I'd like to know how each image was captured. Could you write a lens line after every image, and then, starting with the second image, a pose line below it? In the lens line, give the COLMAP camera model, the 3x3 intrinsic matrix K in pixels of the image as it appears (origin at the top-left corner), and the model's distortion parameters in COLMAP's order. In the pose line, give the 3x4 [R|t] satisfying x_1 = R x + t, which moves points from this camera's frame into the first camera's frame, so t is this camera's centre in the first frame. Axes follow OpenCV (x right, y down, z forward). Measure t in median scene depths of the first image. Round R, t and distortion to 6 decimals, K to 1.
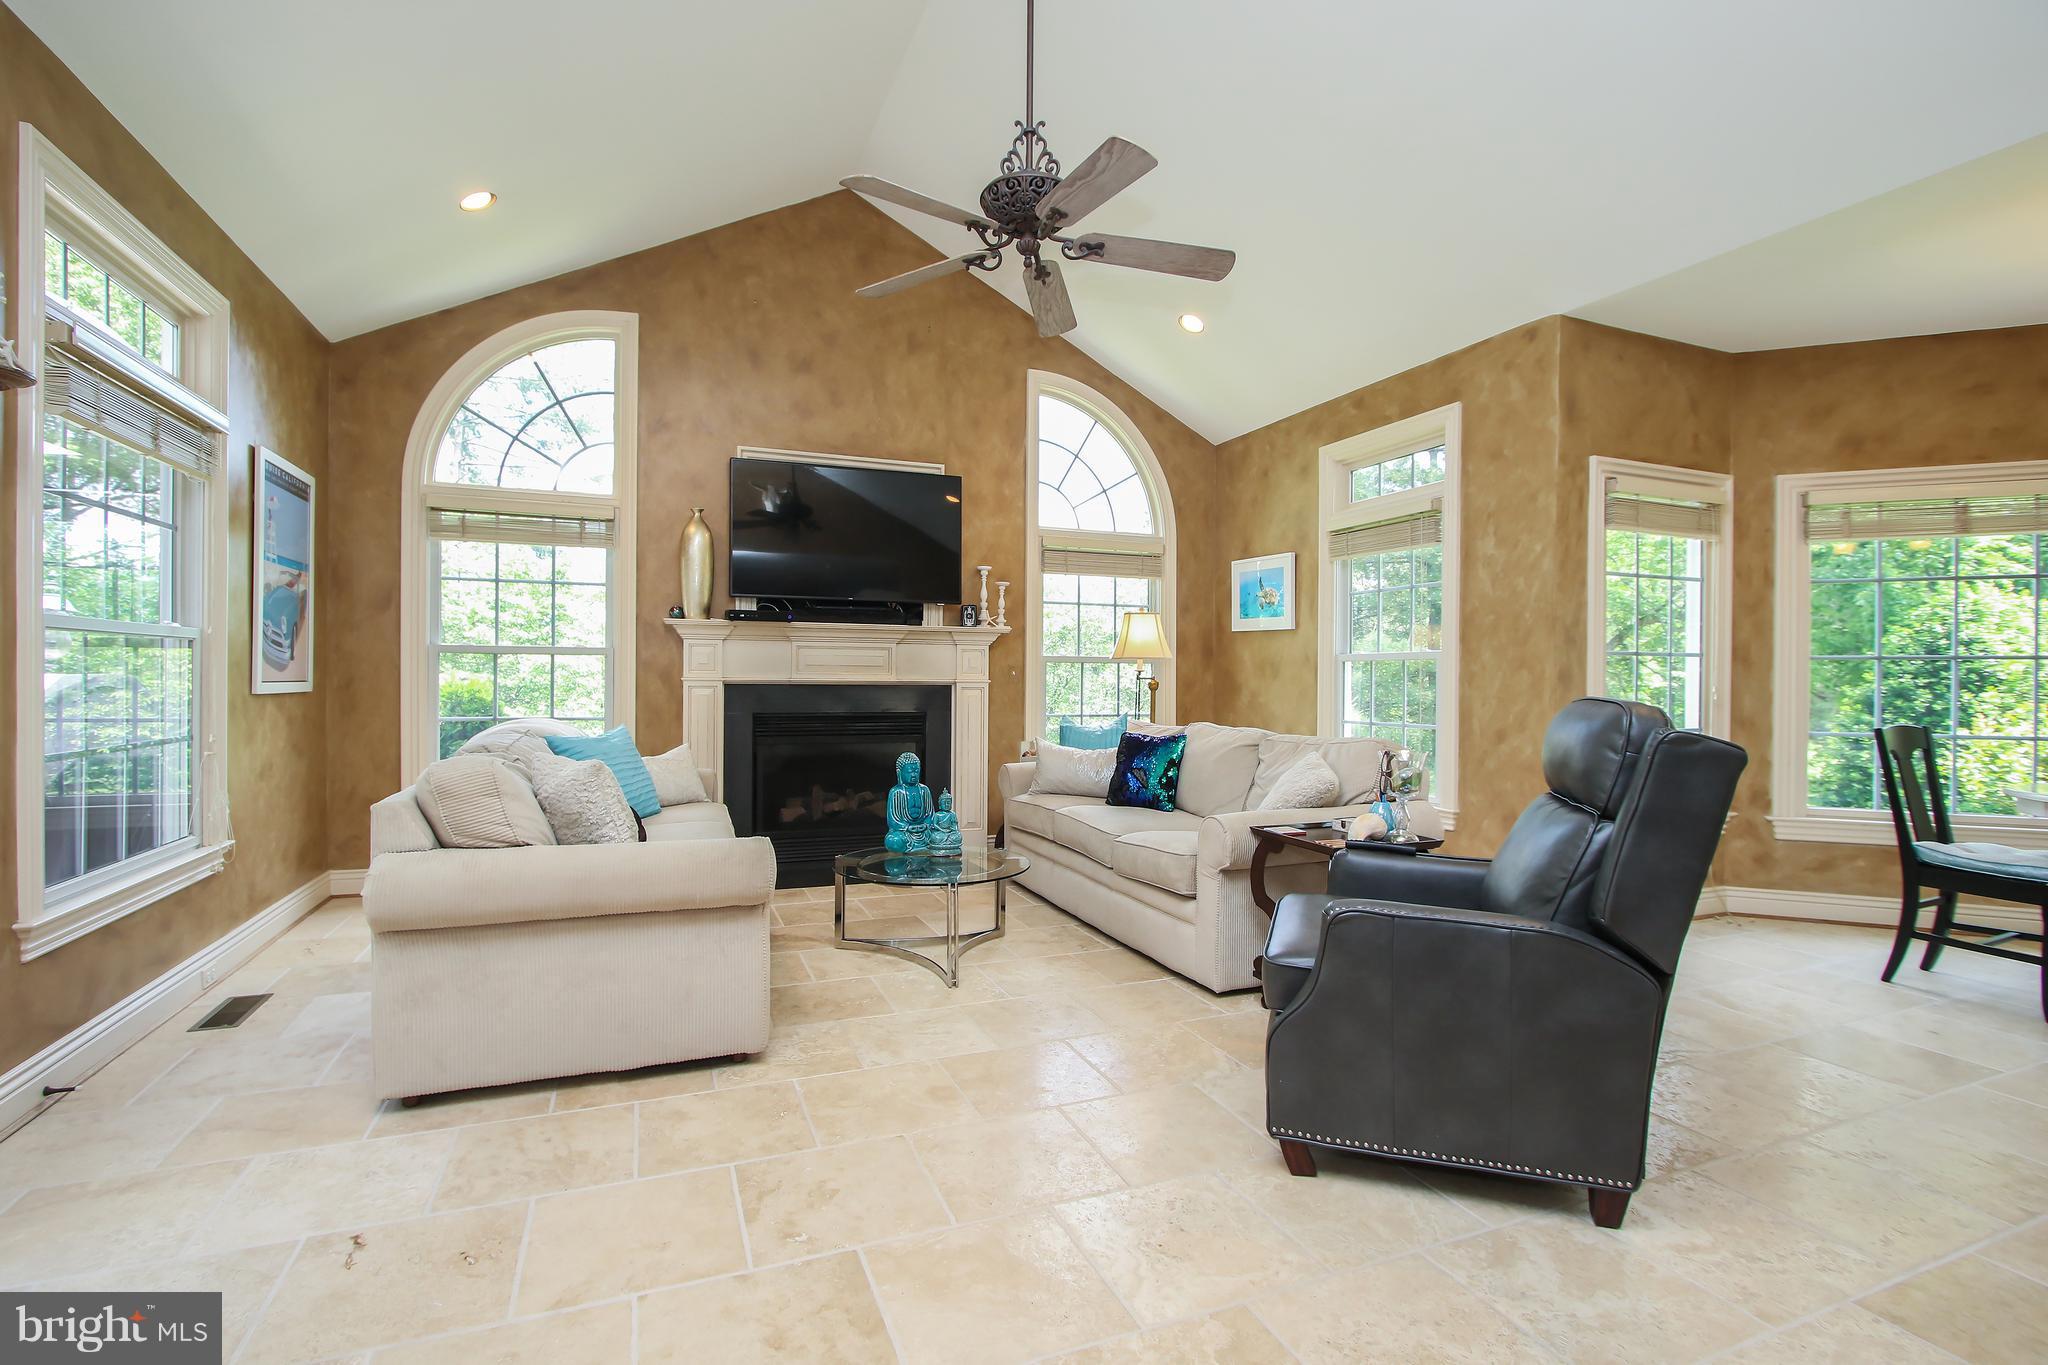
lens RADIAL K [[938.2, 0, 1010.4], [0, 938.2, 686.8], [0, 0, 1]] dist [-0.014829, 0.001788]
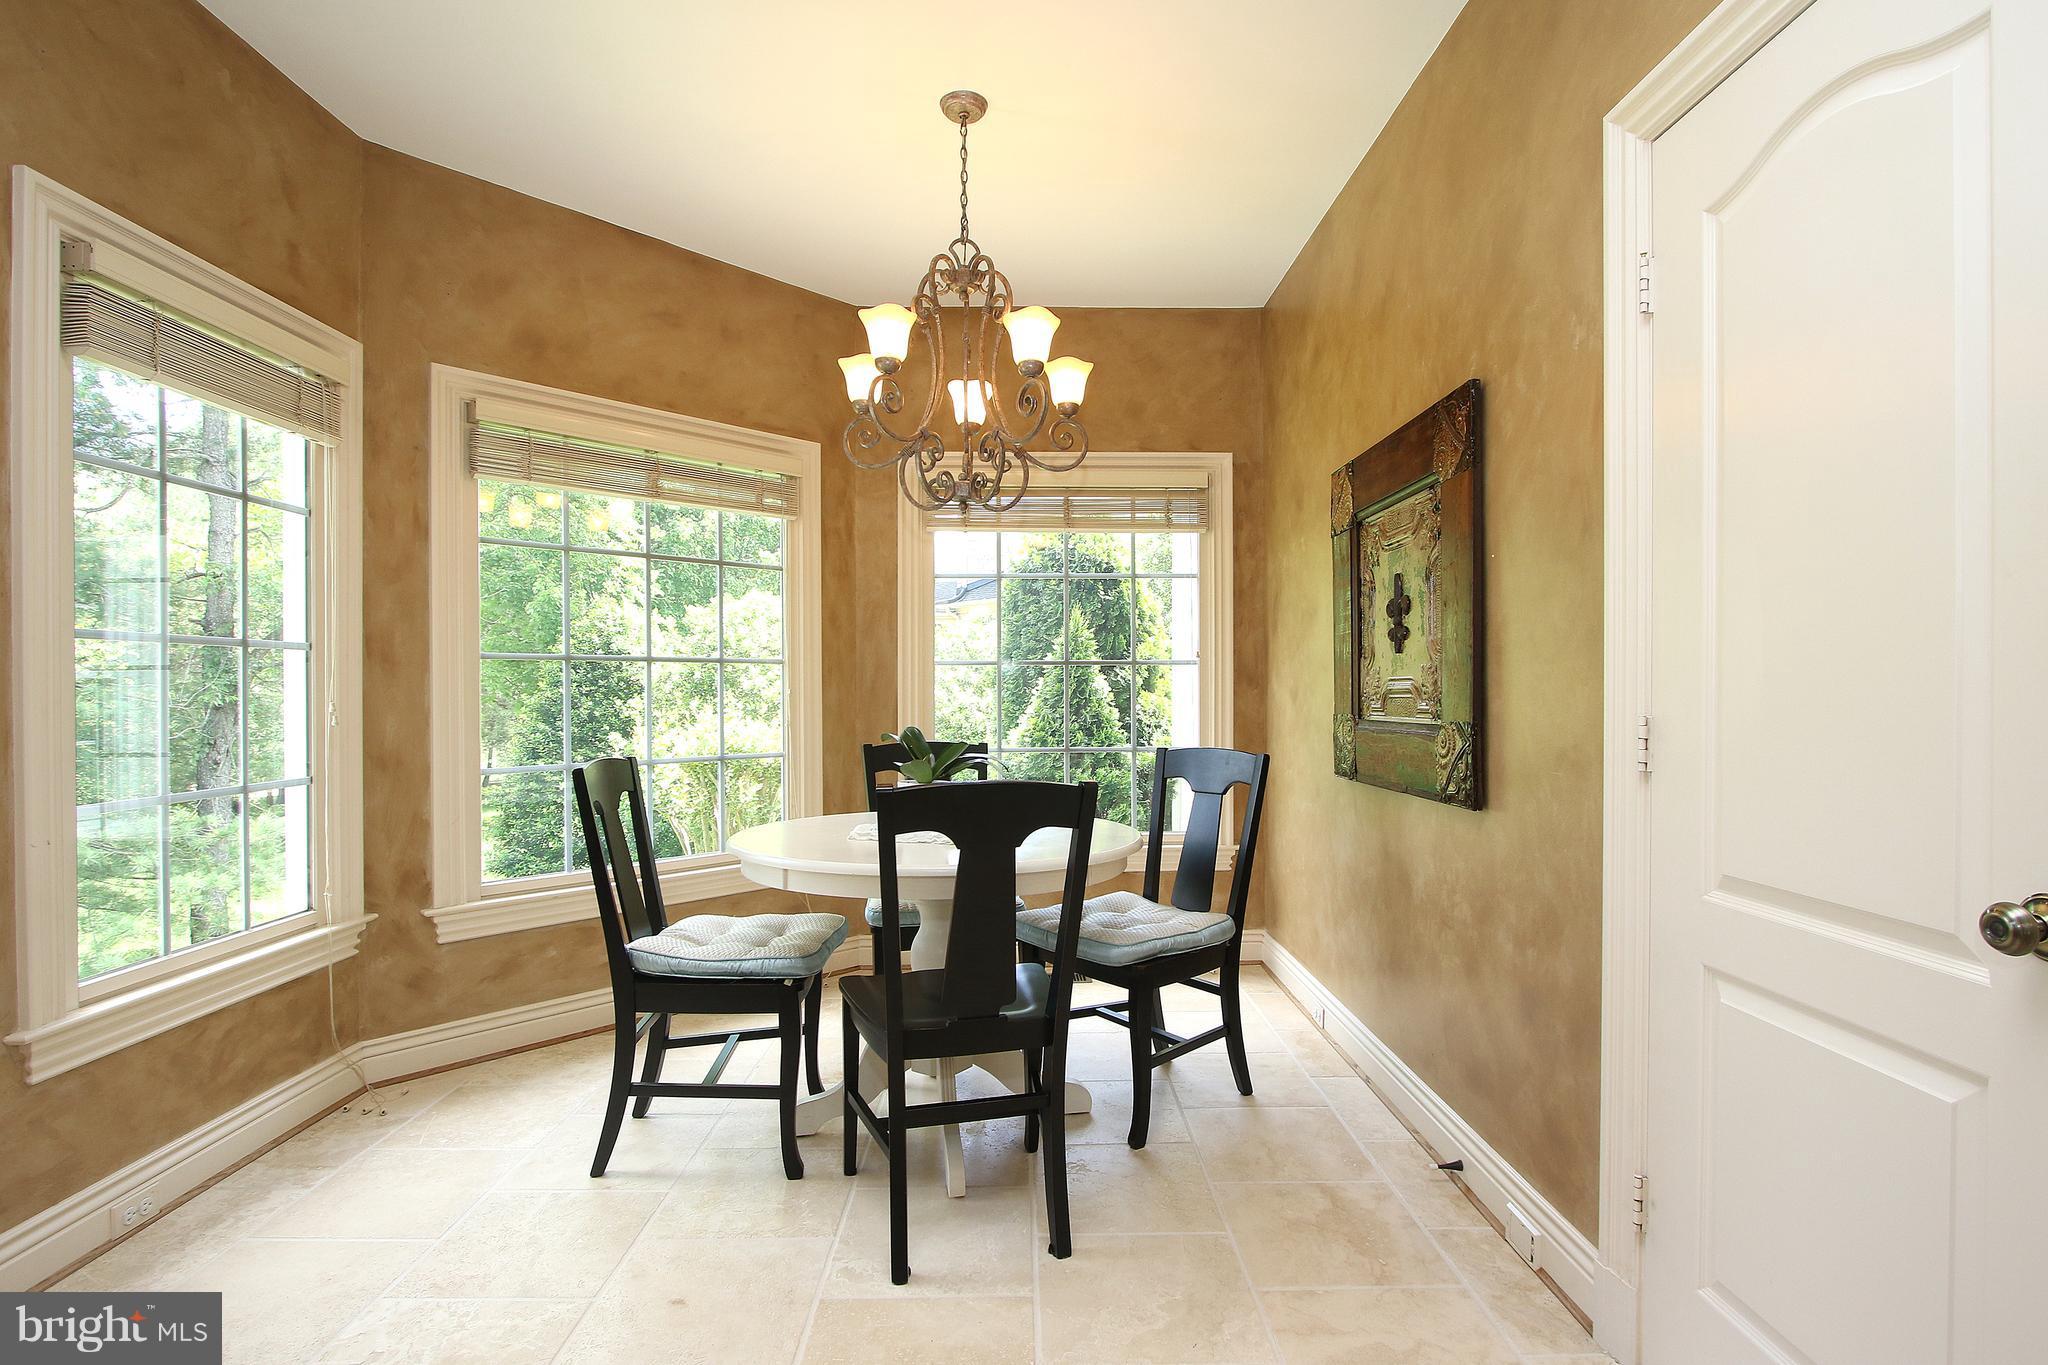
lens RADIAL K [[938.2, 0, 1014.6], [0, 938.2, 692.7], [0, 0, 1]] dist [-0.014829, 0.001788]
pose [[0.345154, -0.010184, 0.938491, 0.366116], [0.013850, 0.999888, 0.005756, -0.003653], [-0.938444, 0.011012, 0.345257, 0.412646]]
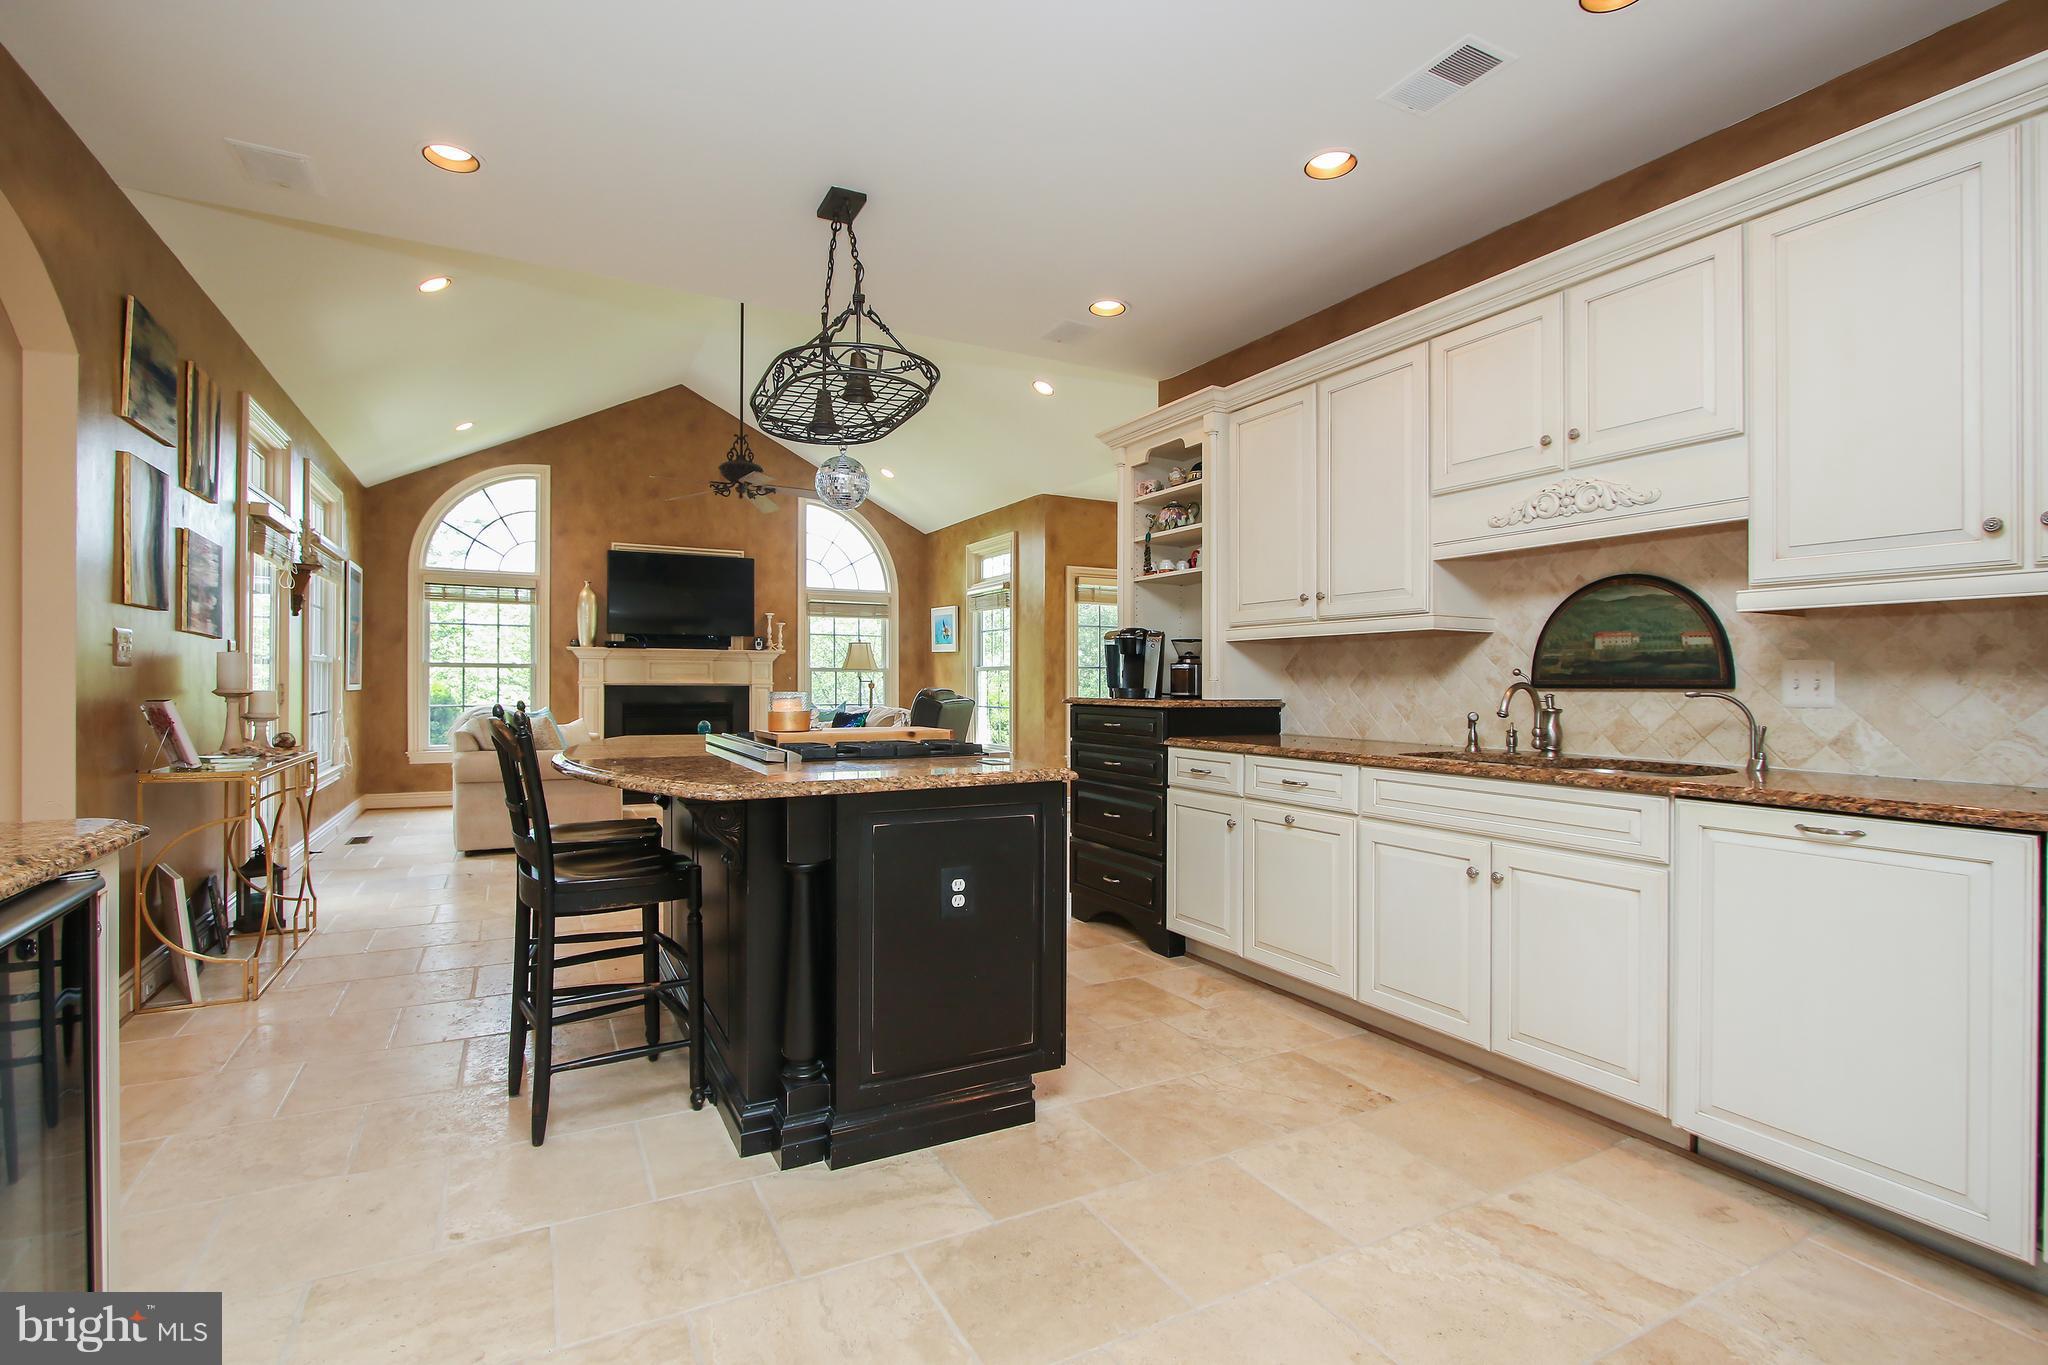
lens RADIAL K [[938.2, 0, 1011.3], [0, 938.2, 686.2], [0, 0, 1]] dist [-0.014829, 0.001788]
pose [[0.994313, -0.003858, 0.106425, 0.280950], [0.004298, 0.999983, -0.003905, 0.009092], [-0.106408, 0.004340, 0.994313, -0.864595]]
